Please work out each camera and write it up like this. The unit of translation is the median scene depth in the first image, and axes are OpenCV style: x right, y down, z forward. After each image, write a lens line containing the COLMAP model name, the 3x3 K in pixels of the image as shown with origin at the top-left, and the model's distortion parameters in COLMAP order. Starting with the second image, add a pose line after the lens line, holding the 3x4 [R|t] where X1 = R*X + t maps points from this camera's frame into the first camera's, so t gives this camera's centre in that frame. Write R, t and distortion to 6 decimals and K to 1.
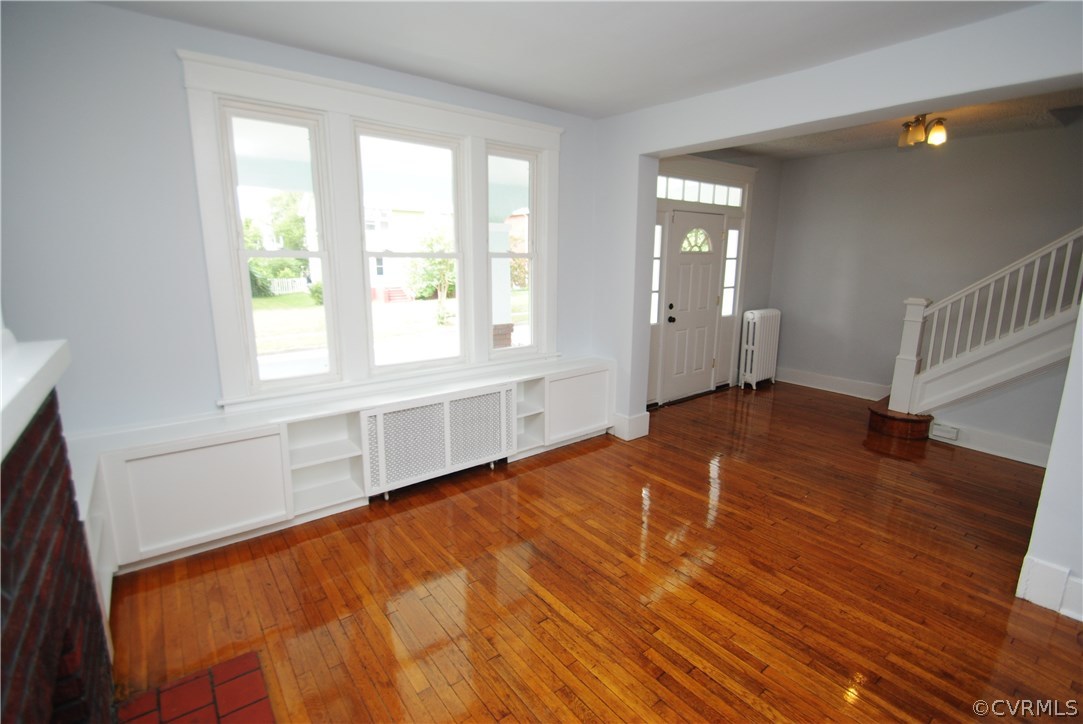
lens RADIAL K [[489.6, 0, 545.3], [0, 489.6, 355.8], [0, 0, 1]] dist [-0.014875, -0.001169]
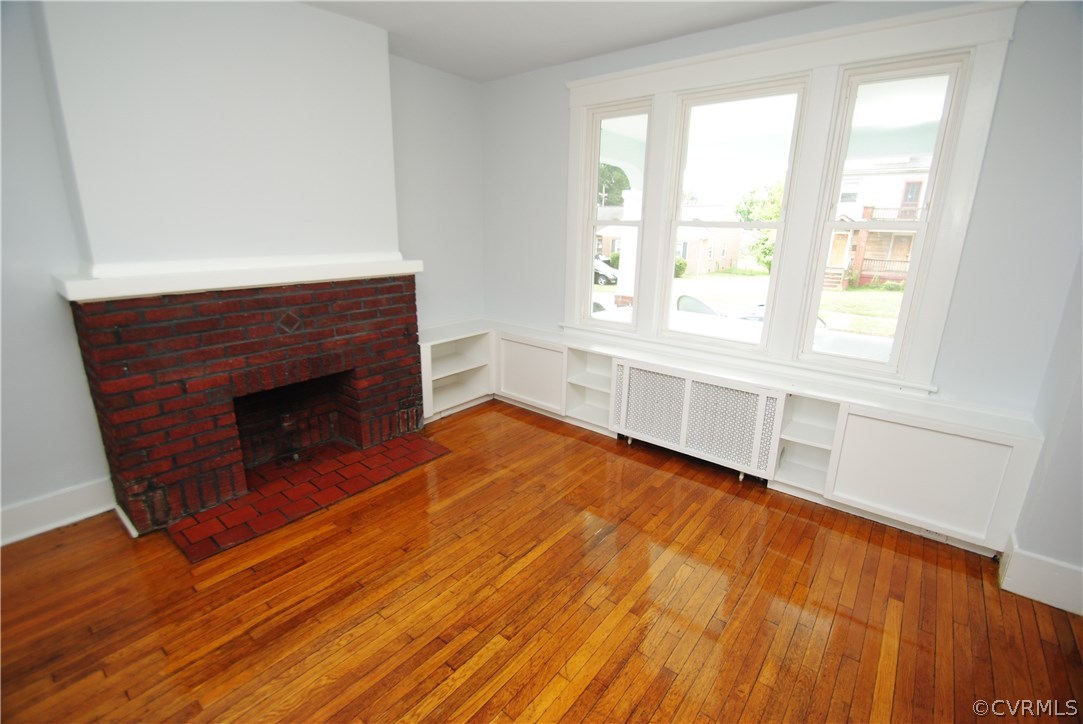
lens RADIAL K [[474.3, 0, 548.4], [0, 474.3, 355.2], [0, 0, 1]] dist [-0.002948, -0.009409]
pose [[0.235954, 0.254176, -0.937934, 0.750679], [-0.205907, 0.956348, 0.207367, -0.110270], [0.949699, 0.144198, 0.277991, 0.603083]]
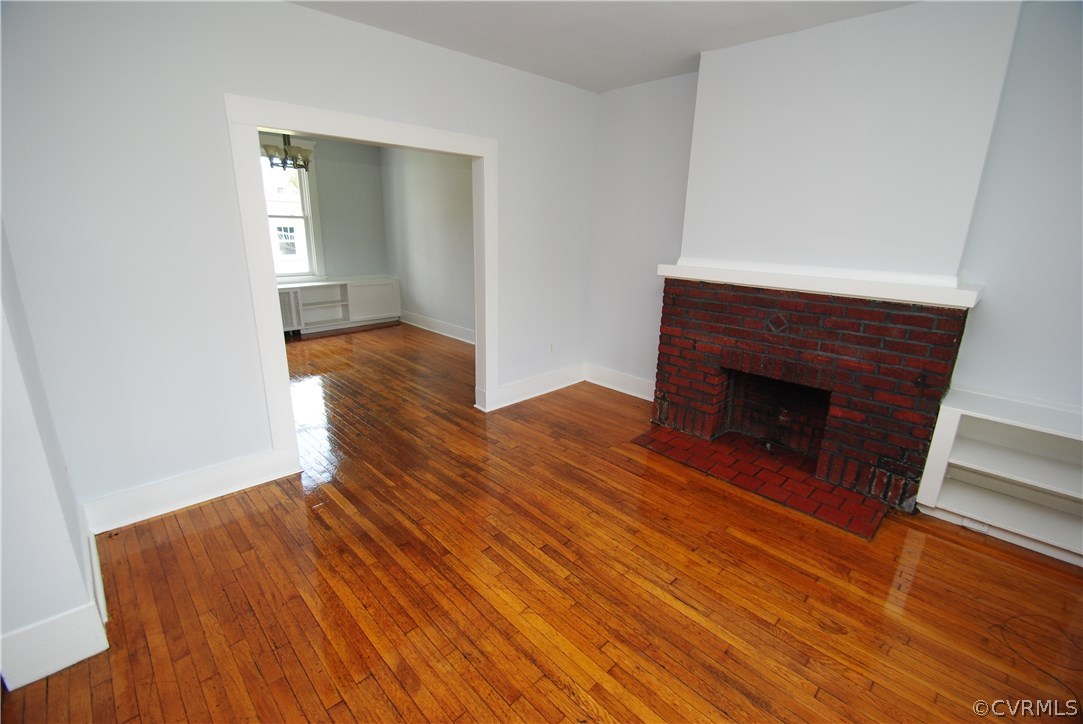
lens RADIAL K [[474.3, 0, 543.7], [0, 474.3, 358.4], [0, 0, 1]] dist [-0.002948, -0.009409]
pose [[-0.993310, 0.002683, -0.115443, 0.319110], [-0.050151, 0.890501, 0.452208, -0.268037], [0.104016, 0.454972, -0.884410, 1.356936]]
